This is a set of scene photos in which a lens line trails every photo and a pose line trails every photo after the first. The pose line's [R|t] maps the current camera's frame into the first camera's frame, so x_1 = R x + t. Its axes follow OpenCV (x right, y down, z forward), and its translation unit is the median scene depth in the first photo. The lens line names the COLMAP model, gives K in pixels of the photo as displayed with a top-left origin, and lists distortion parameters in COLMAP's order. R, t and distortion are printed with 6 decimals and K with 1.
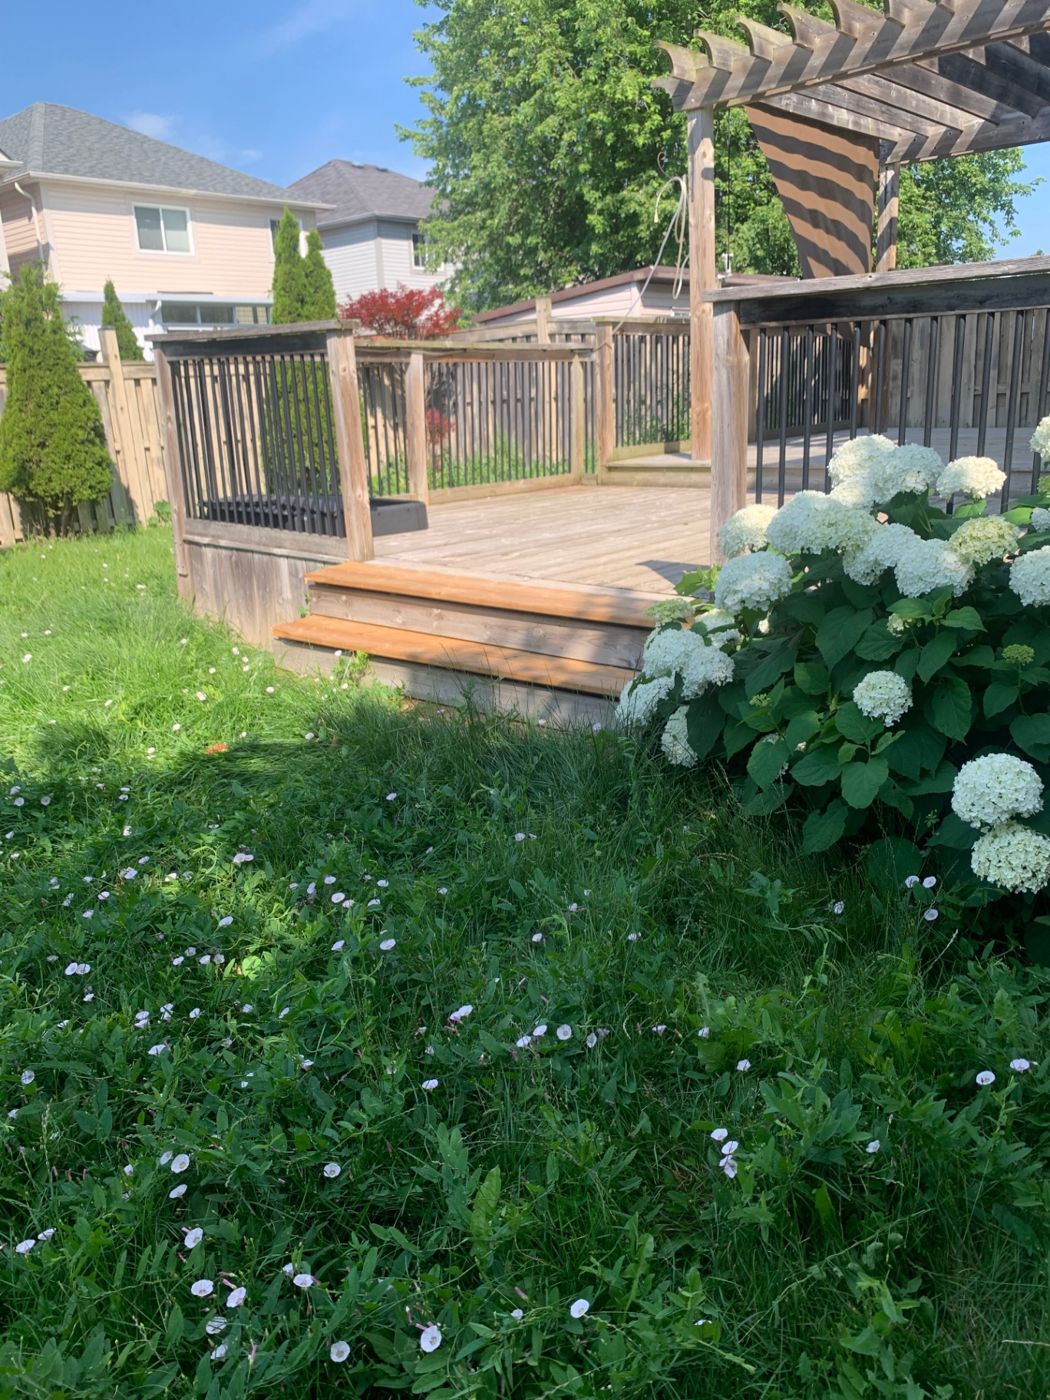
lens RADIAL K [[1092.1, 0, 522.7], [0, 1092.1, 686.5], [0, 0, 1]] dist [-0.003699, 0.001730]
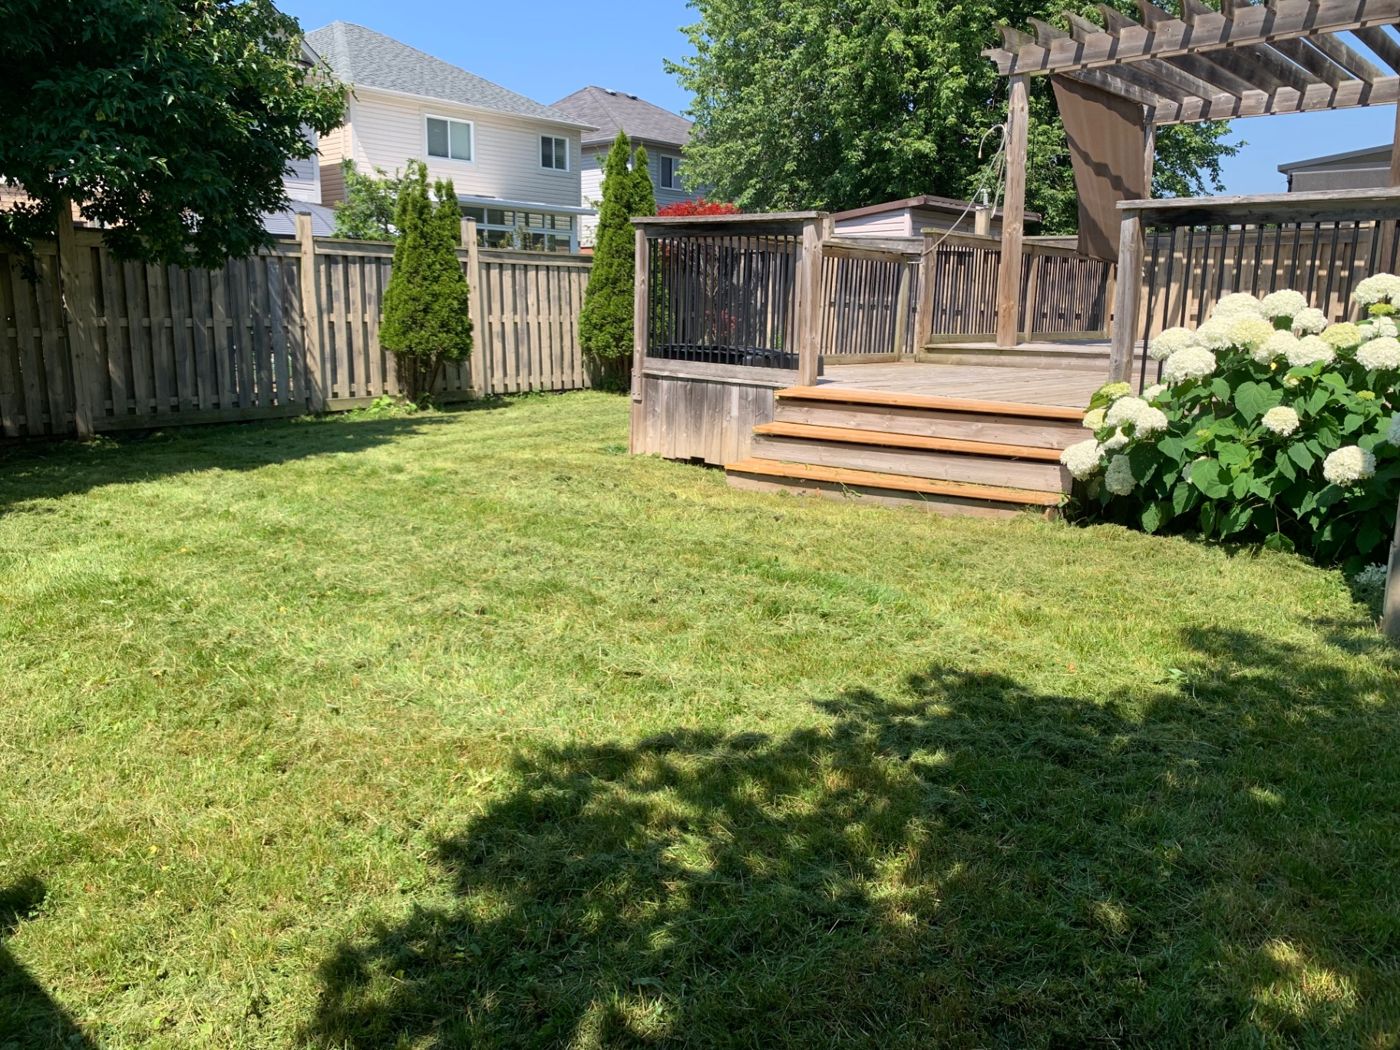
lens RADIAL K [[1092.1, 0, 701.4], [0, 1092.1, 538.5], [0, 0, 1]] dist [-0.003699, 0.001730]
pose [[0.998406, 0.055054, 0.012394, -0.164689], [-0.054176, 0.996572, -0.062528, 0.094875], [-0.015794, 0.061757, 0.997966, -0.198216]]
